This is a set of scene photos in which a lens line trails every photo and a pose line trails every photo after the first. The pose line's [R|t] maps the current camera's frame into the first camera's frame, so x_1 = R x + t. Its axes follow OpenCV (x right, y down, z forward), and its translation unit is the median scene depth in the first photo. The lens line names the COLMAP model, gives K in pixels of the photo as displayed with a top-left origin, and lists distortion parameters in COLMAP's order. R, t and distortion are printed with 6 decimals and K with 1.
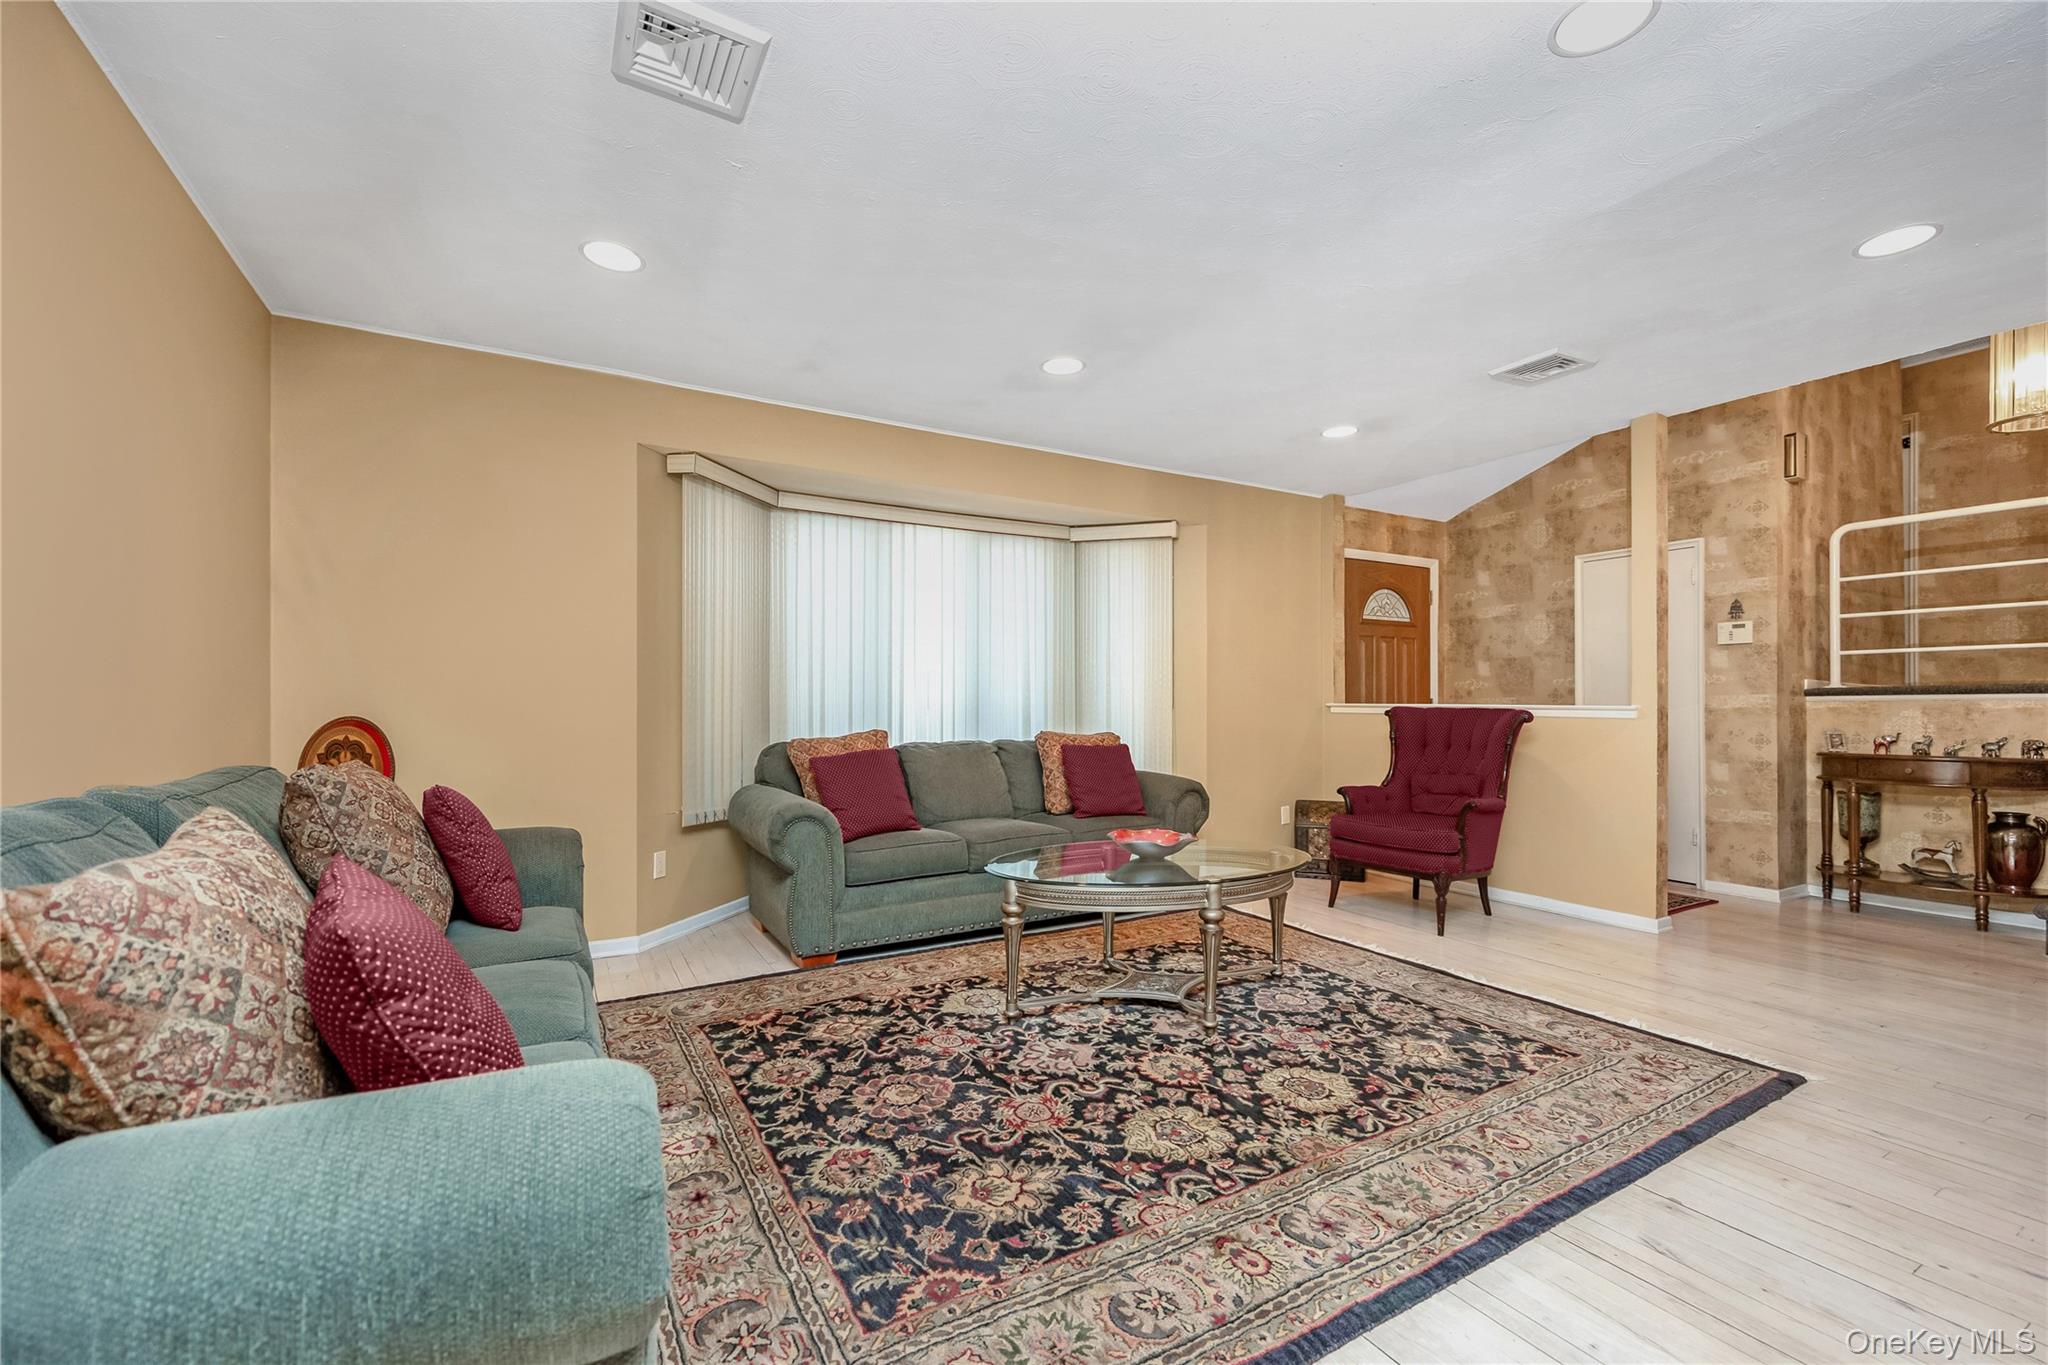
lens RADIAL K [[860.1, 0, 1024.0], [0, 860.1, 682.5], [0, 0, 1]] dist [-0.000023, -0.000038]
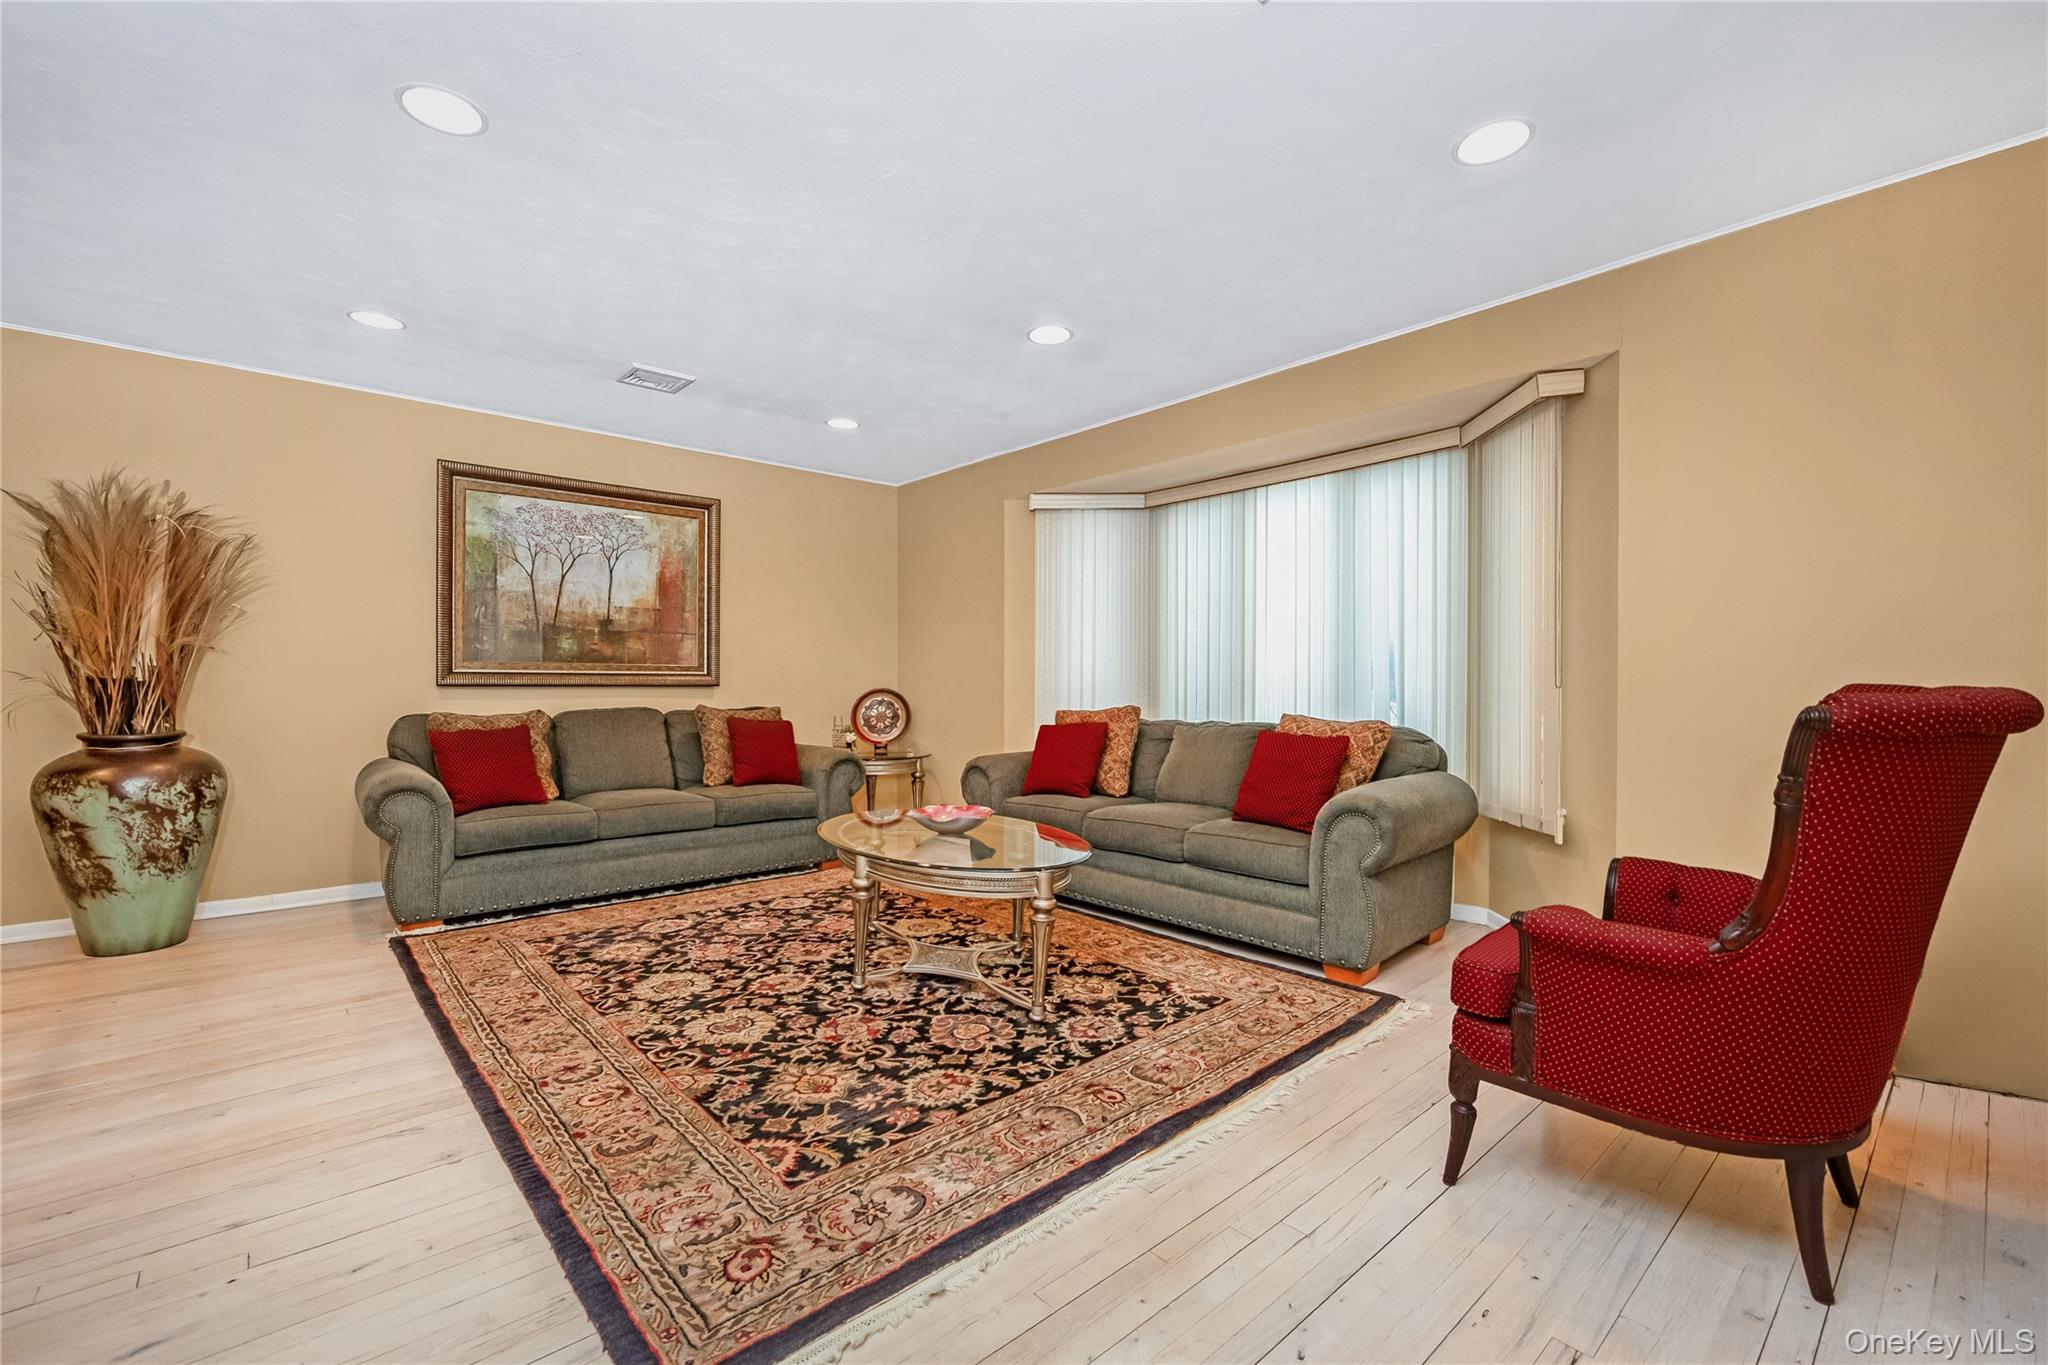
lens RADIAL K [[860.1, 0, 1024.0], [0, 860.1, 682.5], [0, 0, 1]] dist [-0.000023, -0.000038]
pose [[0.197022, -0.001488, -0.980398, 1.392856], [0.022524, 0.999742, 0.003009, 0.030580], [0.980140, -0.022675, 0.197005, 1.083049]]
